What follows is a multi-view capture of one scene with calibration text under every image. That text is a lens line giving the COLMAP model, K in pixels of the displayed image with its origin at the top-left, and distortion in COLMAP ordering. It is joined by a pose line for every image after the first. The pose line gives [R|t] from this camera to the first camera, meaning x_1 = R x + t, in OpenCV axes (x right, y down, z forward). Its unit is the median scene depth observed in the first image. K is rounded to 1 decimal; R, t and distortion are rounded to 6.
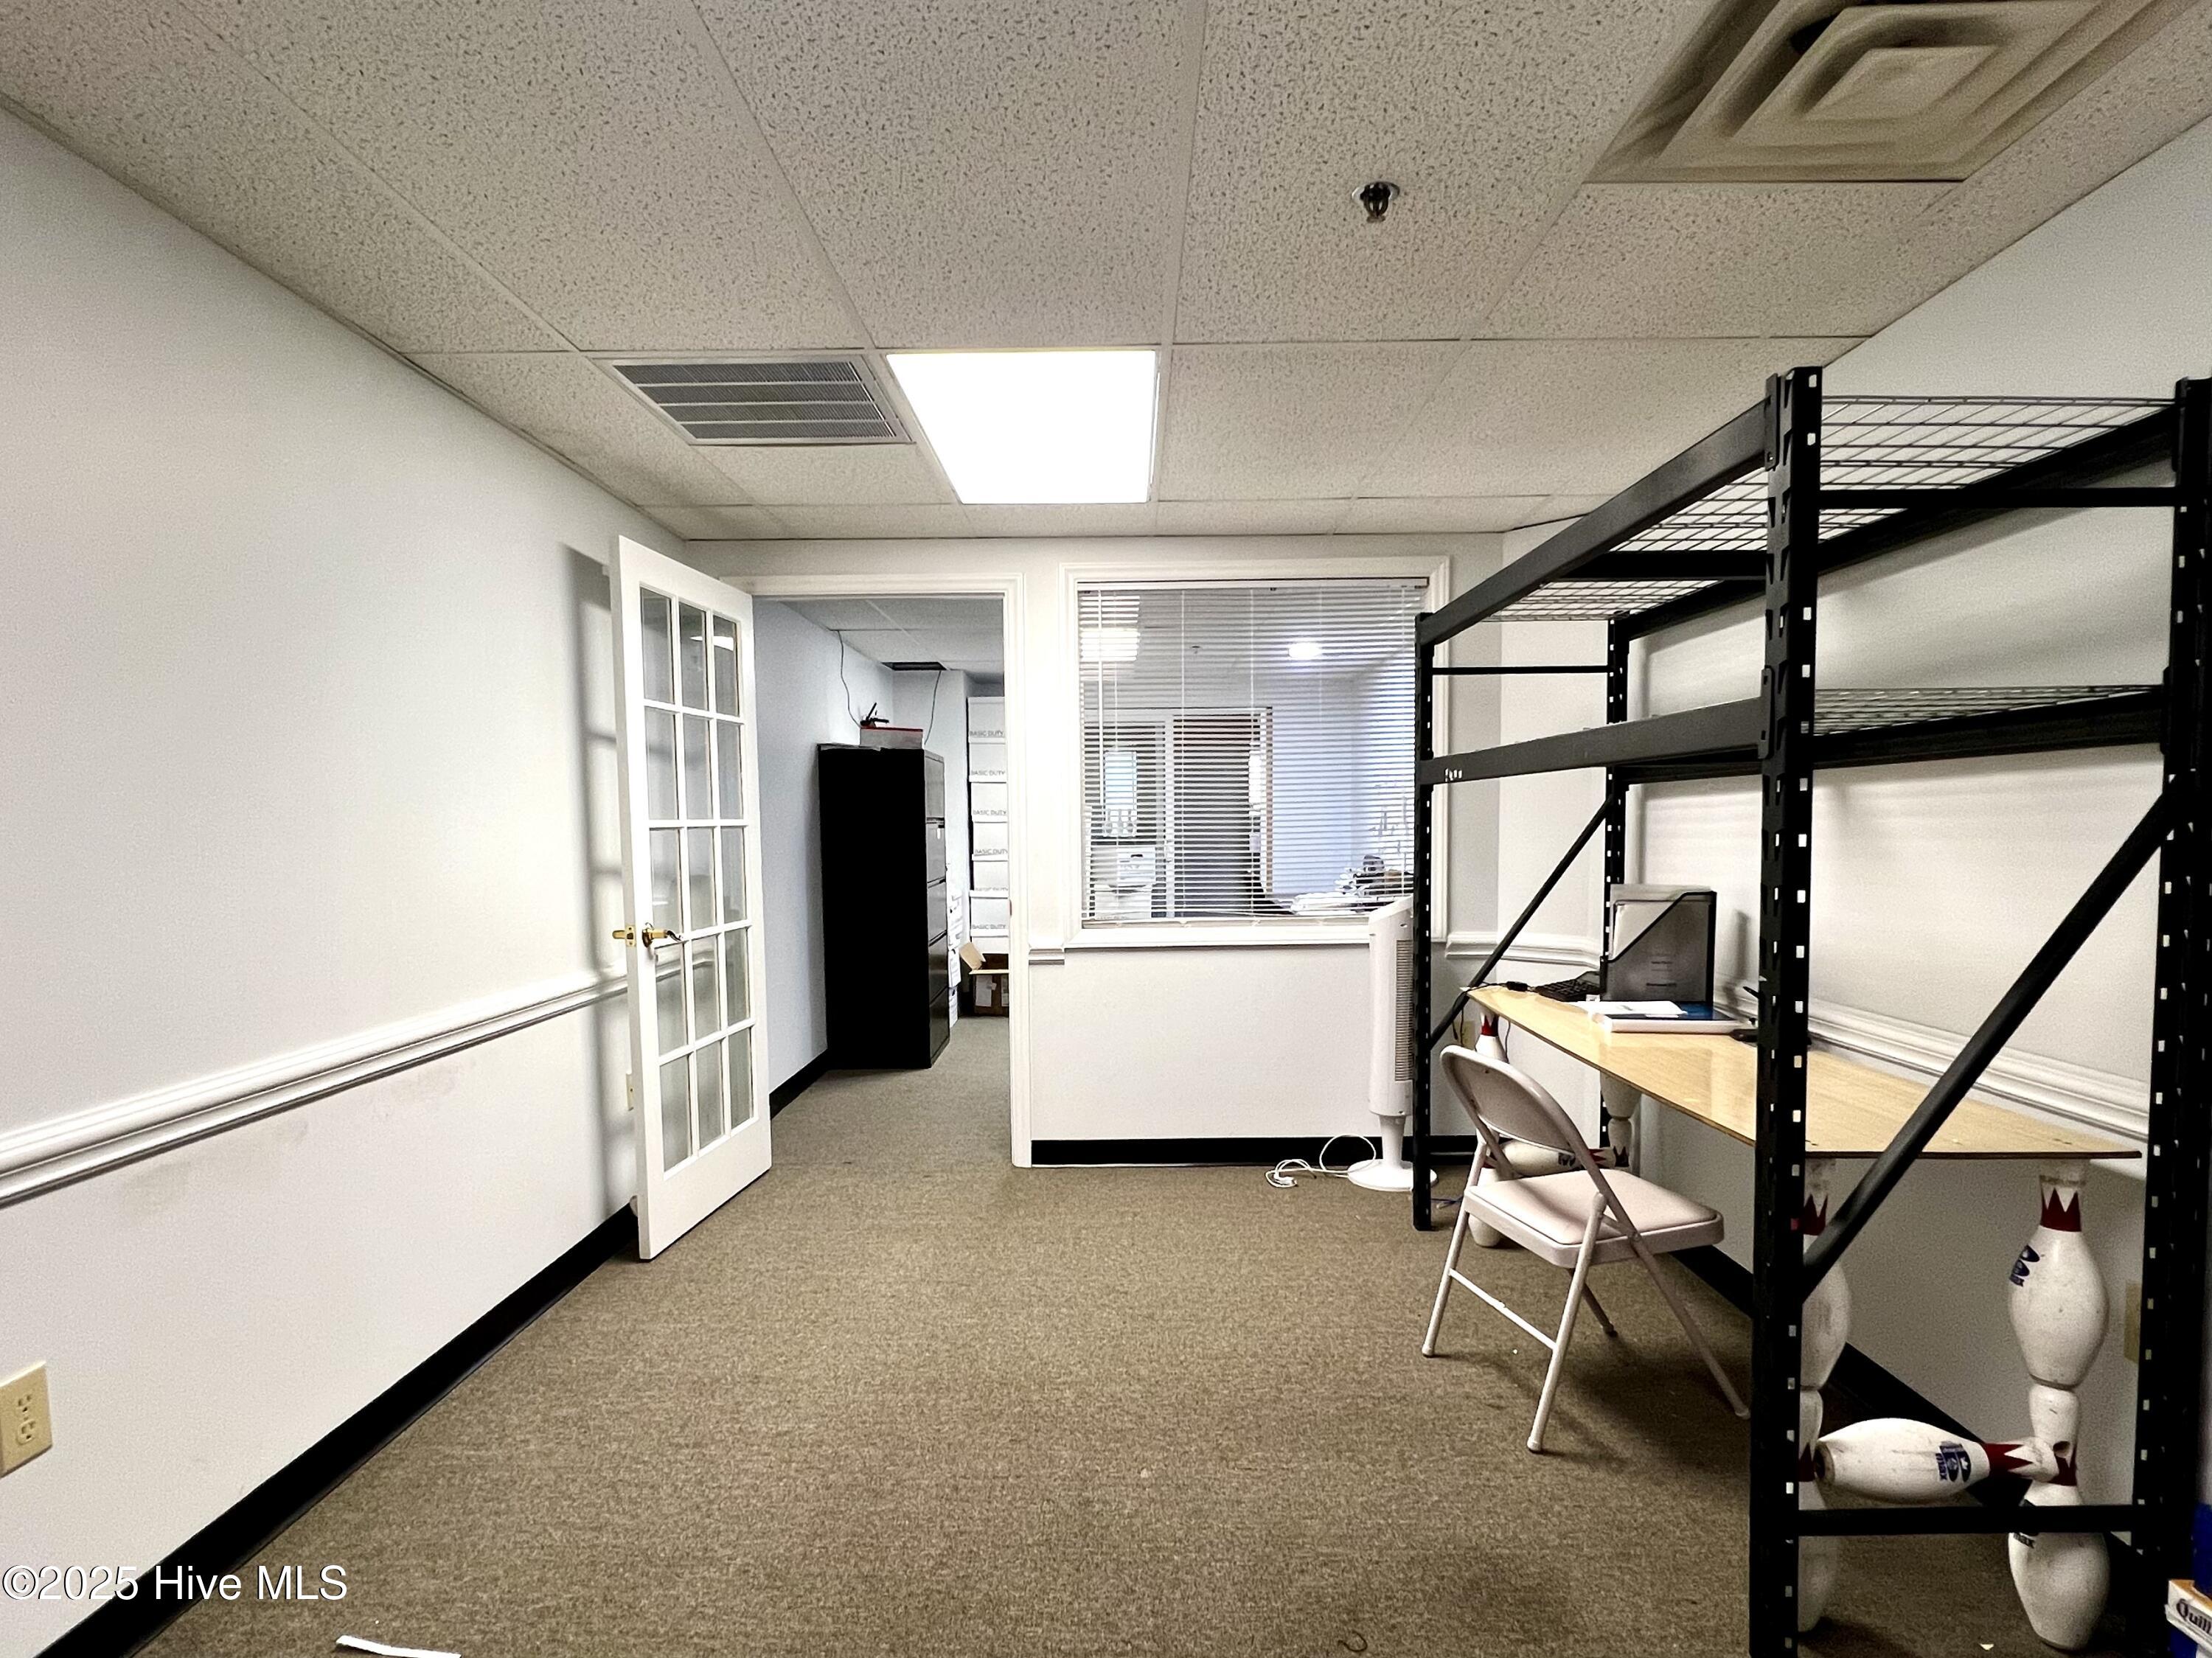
lens RADIAL K [[1028.6, 0, 1107.0], [0, 1028.6, 825.3], [0, 0, 1]] dist [0.001915, -0.000300]
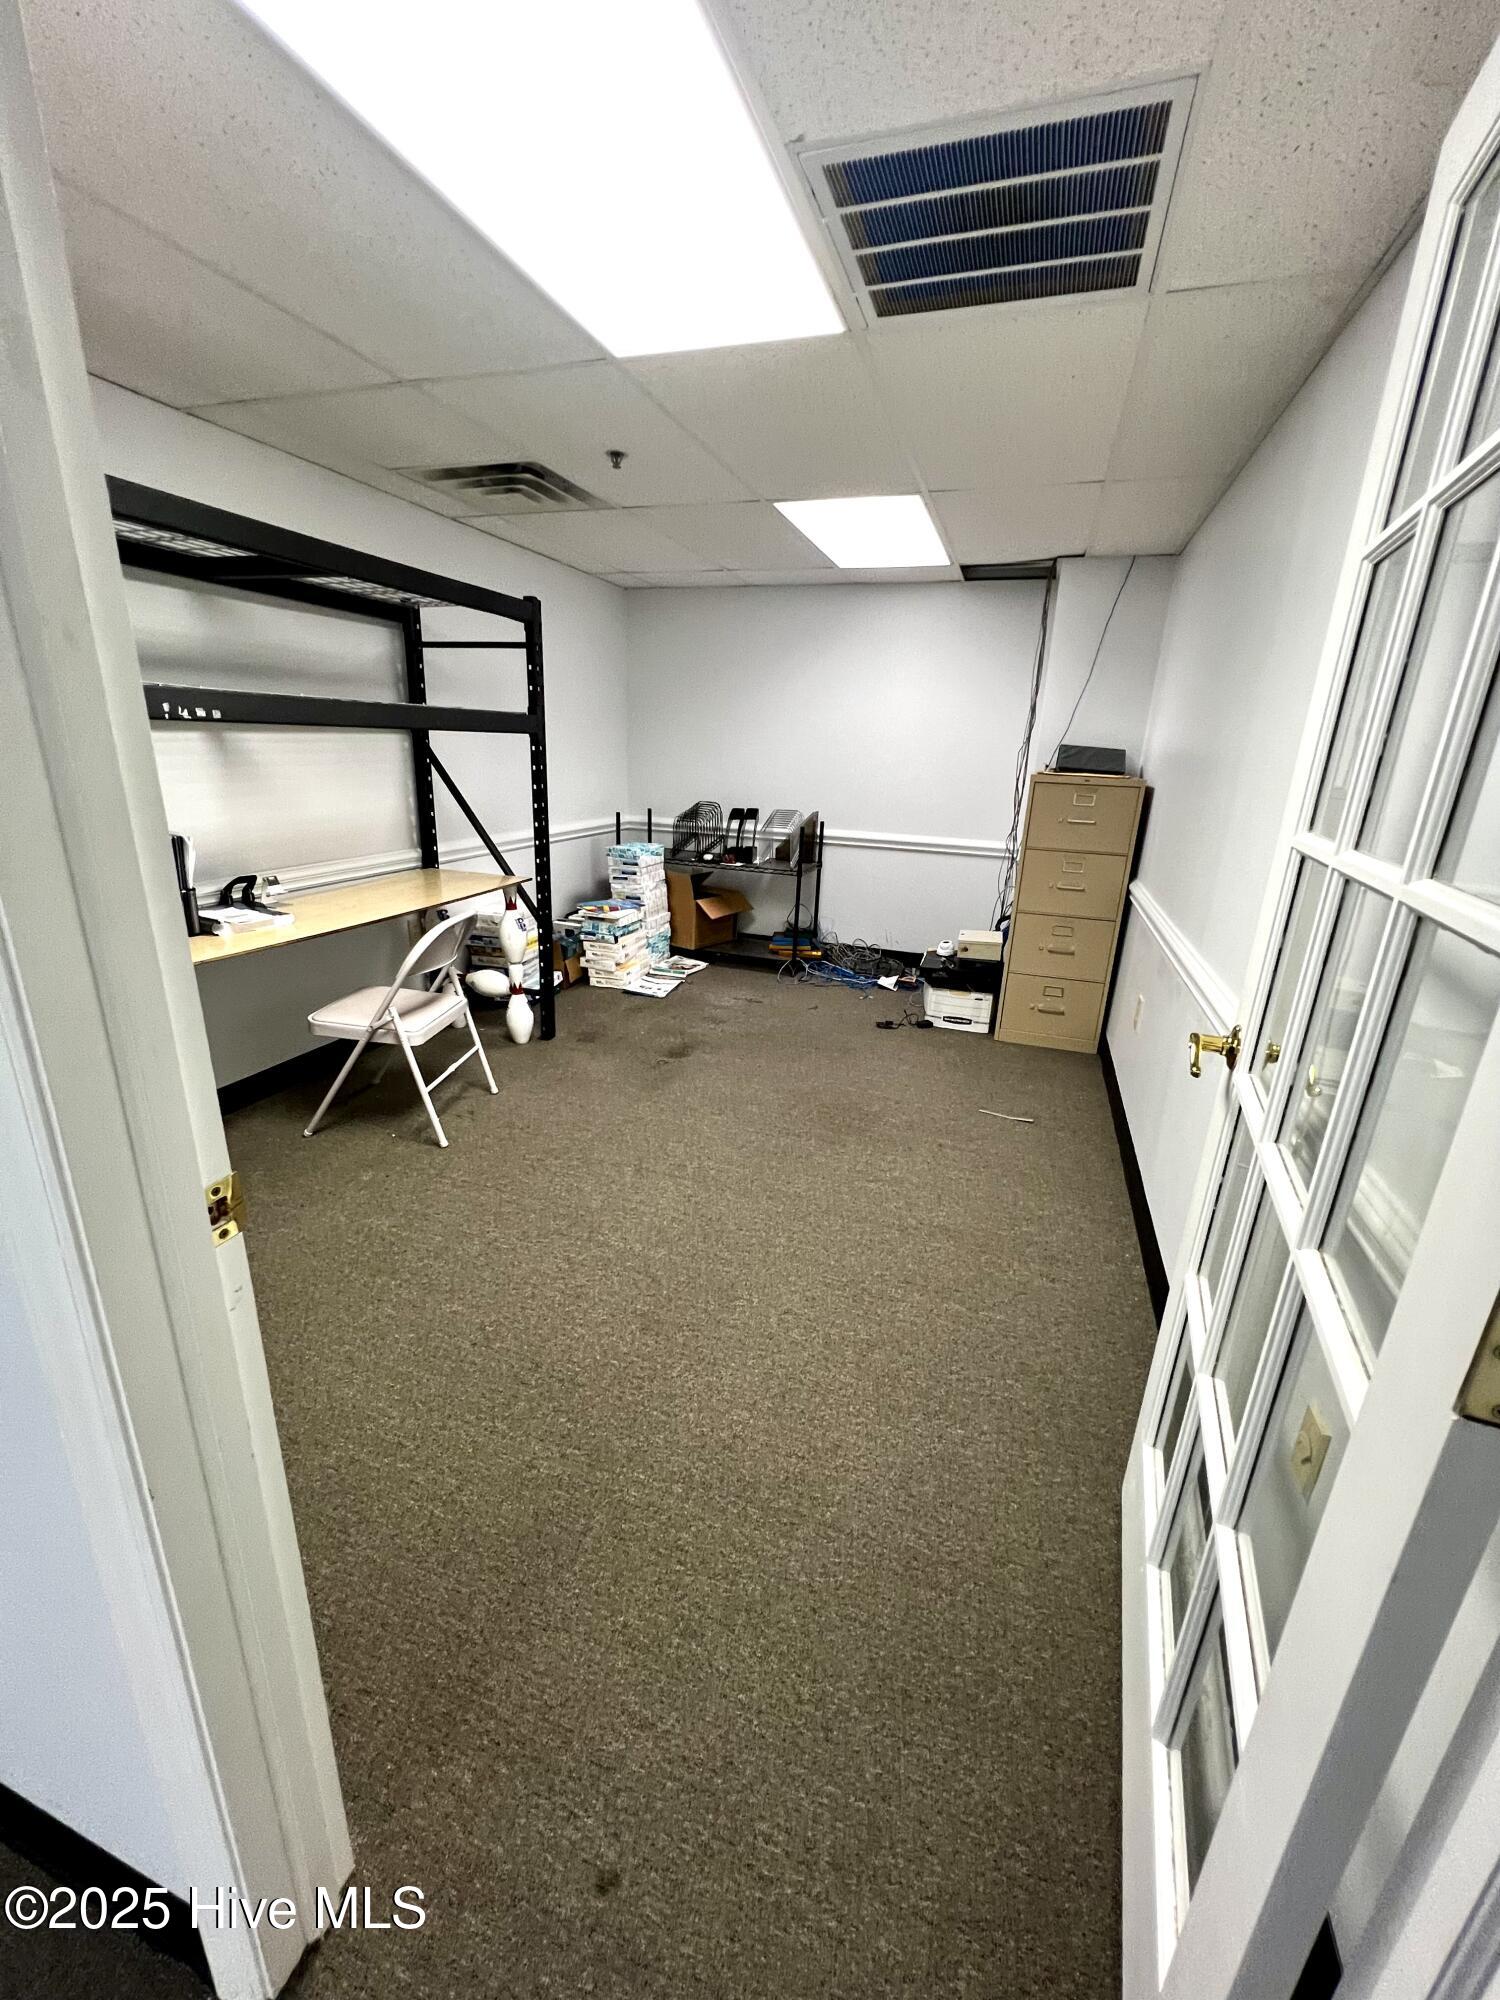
lens RADIAL K [[802.4, 0, 750.0], [0, 802.4, 1000.0], [0, 0, 1]] dist [-0.001645, 0.000274]
pose [[-0.947725, -0.120675, 0.295390, -0.435090], [-0.021665, 0.947928, 0.317746, -0.058607], [-0.318352, 0.294736, -0.900990, 1.916693]]
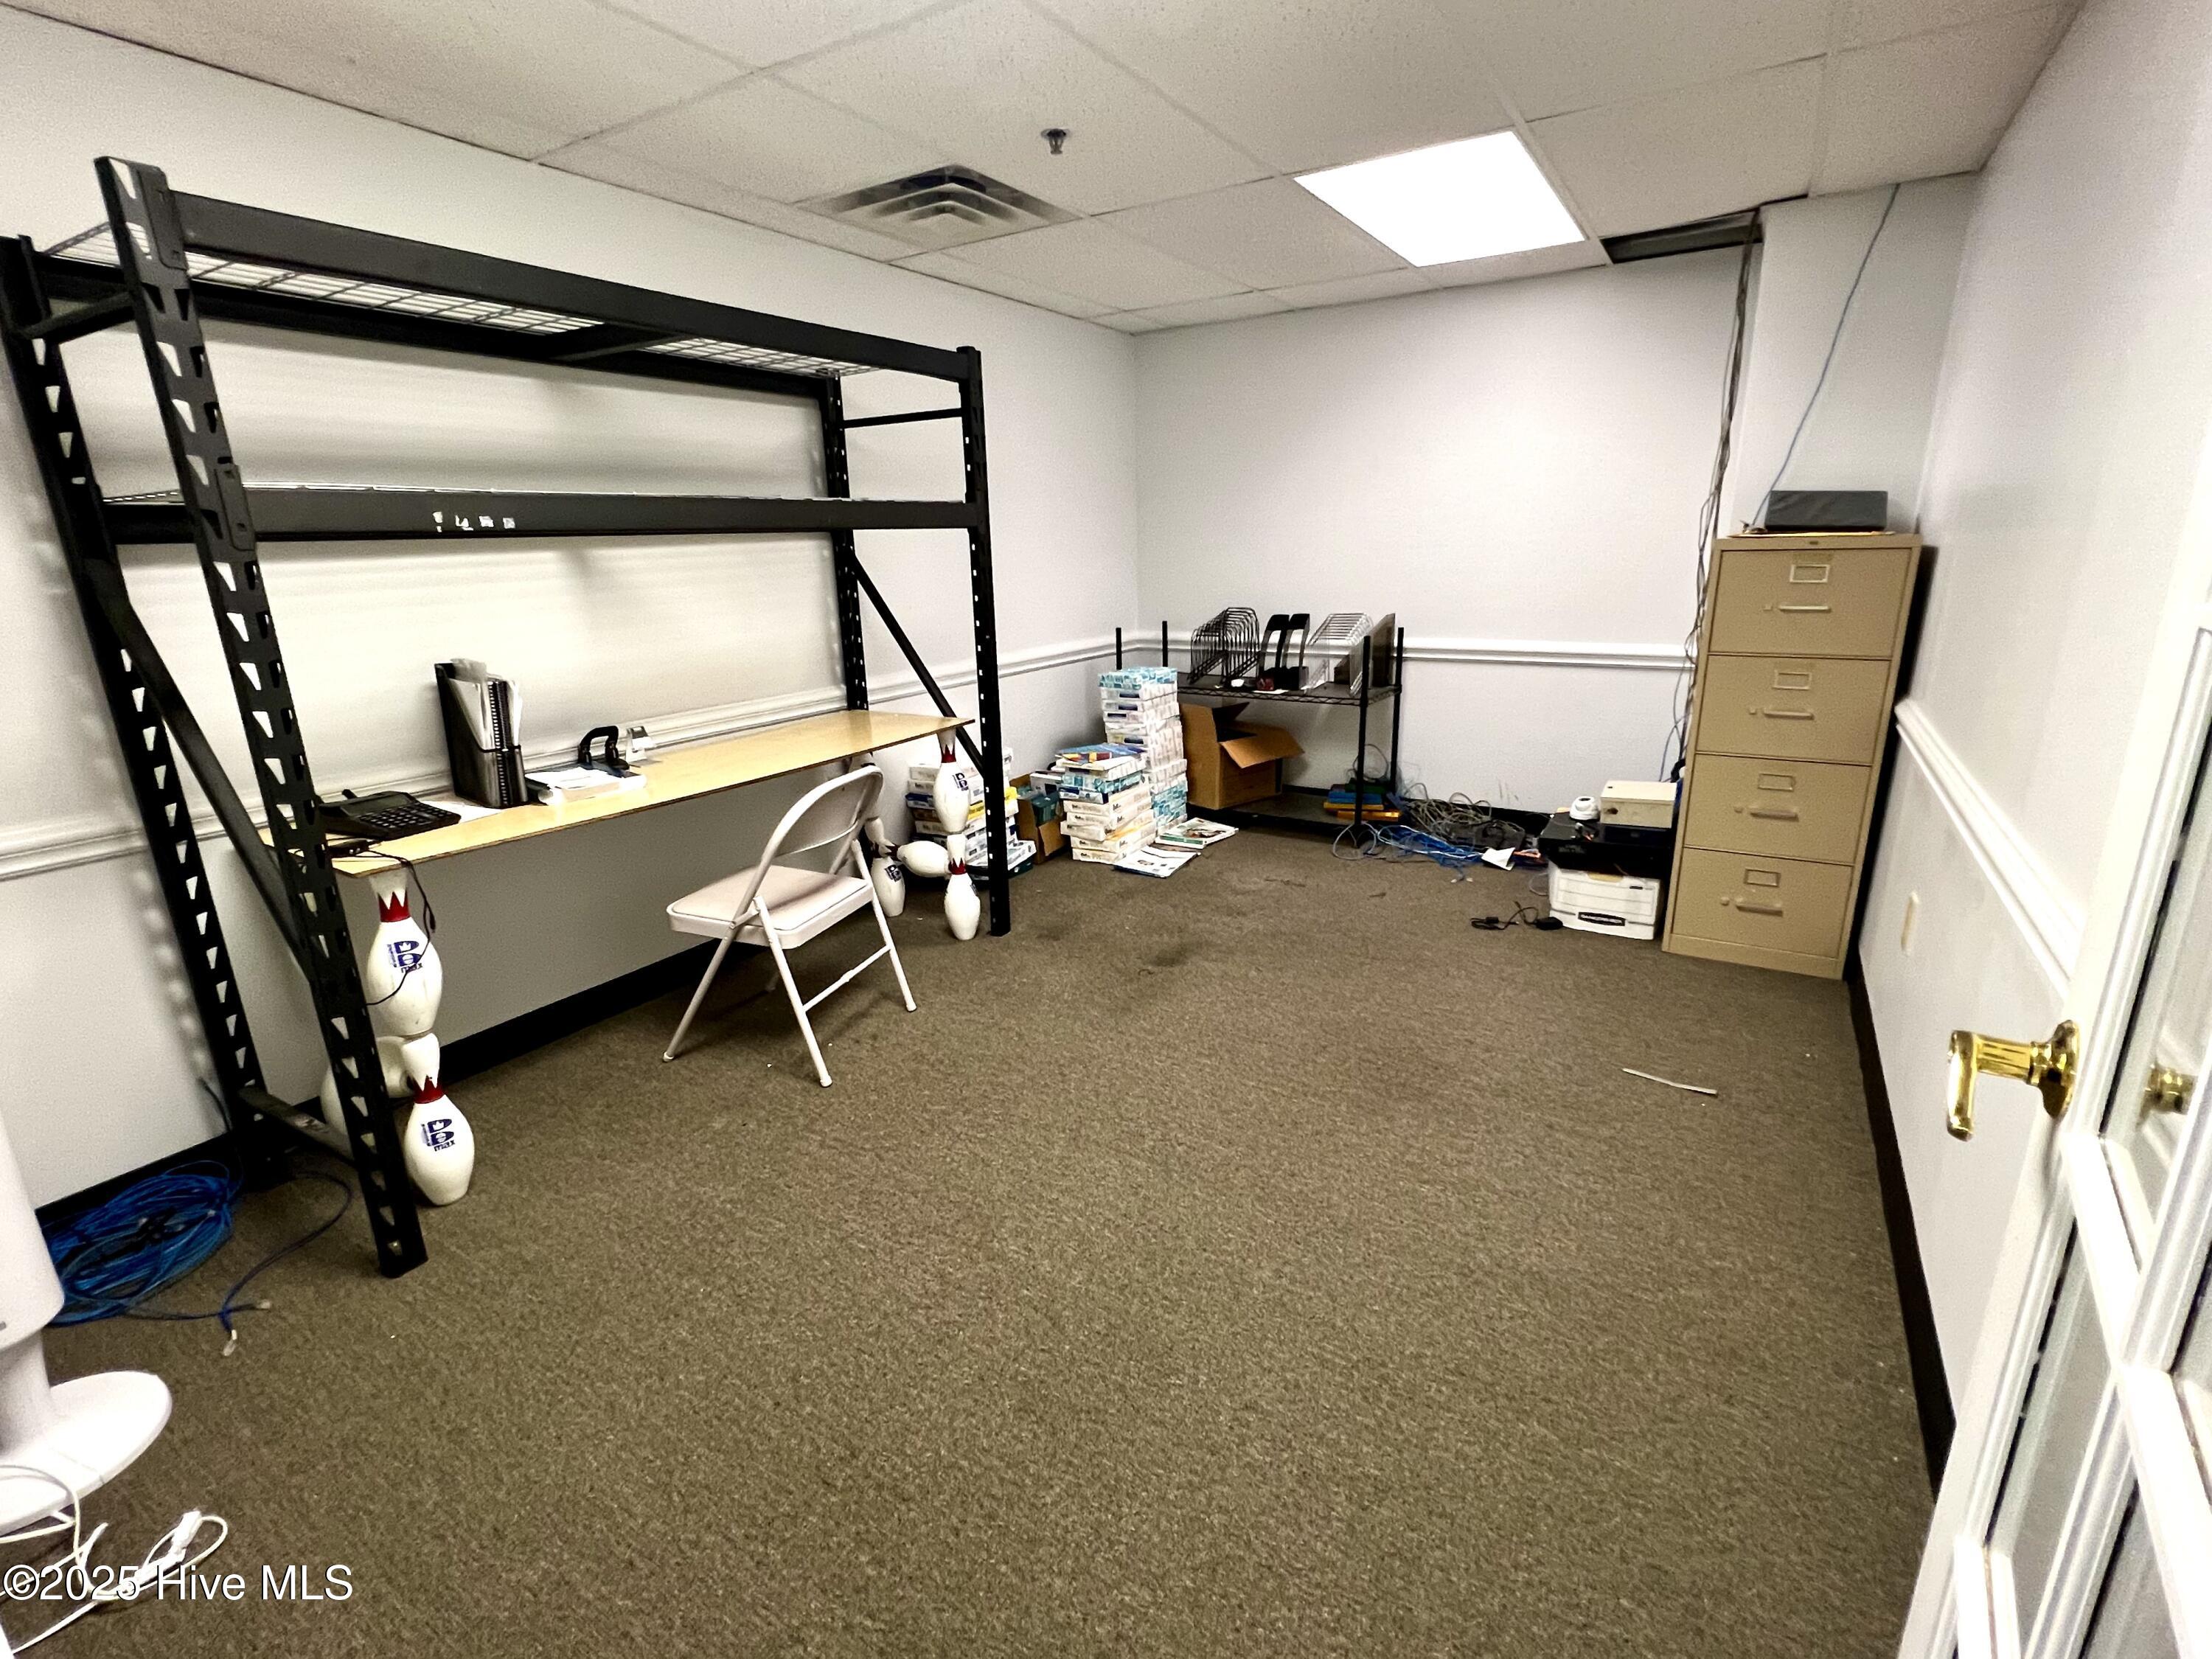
lens RADIAL K [[1028.7, 0, 1107.0], [0, 1028.7, 825.8], [0, 0, 1]] dist [0.001915, -0.000300]
pose [[-0.852285, -0.109105, 0.511573, -0.485536], [0.044253, 0.959459, 0.278353, -0.039544], [-0.521202, 0.259875, -0.812904, 1.746438]]
